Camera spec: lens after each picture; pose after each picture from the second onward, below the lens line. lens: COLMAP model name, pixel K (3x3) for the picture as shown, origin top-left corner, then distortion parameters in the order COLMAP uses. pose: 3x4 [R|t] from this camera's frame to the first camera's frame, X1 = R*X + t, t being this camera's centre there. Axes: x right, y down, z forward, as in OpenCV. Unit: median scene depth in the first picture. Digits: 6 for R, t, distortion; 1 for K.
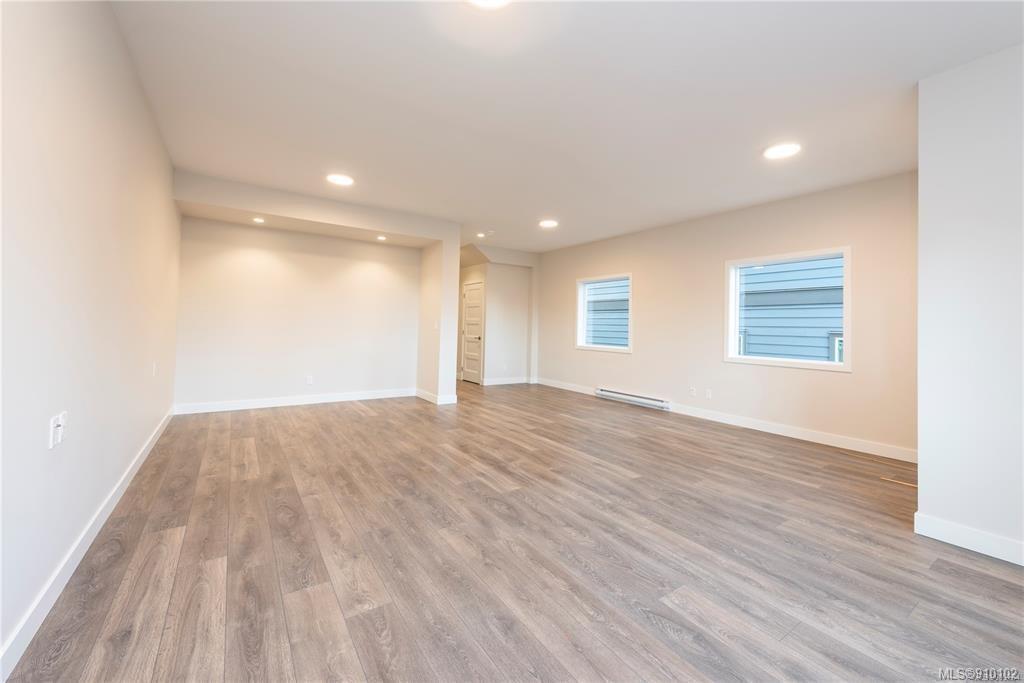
lens RADIAL K [[412.9, 0, 512.0], [0, 412.9, 341.5], [0, 0, 1]] dist [0.000977, 0.000034]
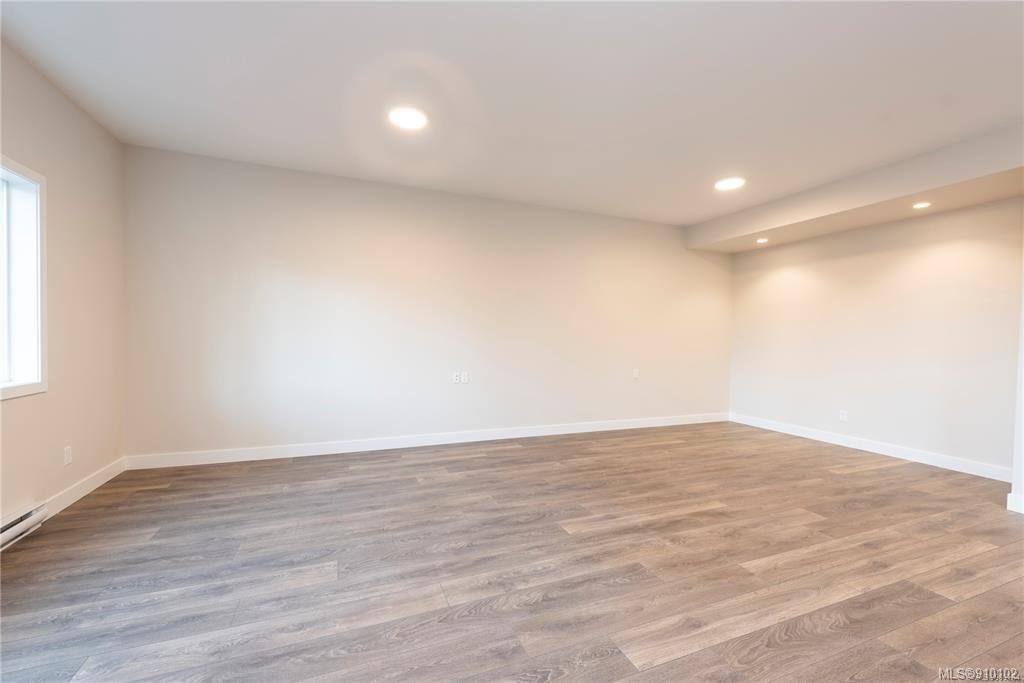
lens RADIAL K [[412.9, 0, 512.0], [0, 412.9, 341.5], [0, 0, 1]] dist [0.000977, 0.000034]
pose [[-0.202261, -0.012721, -0.979249, 1.059298], [-0.059294, 0.998240, -0.000721, -0.035178], [0.977535, 0.057918, -0.202659, 1.250771]]
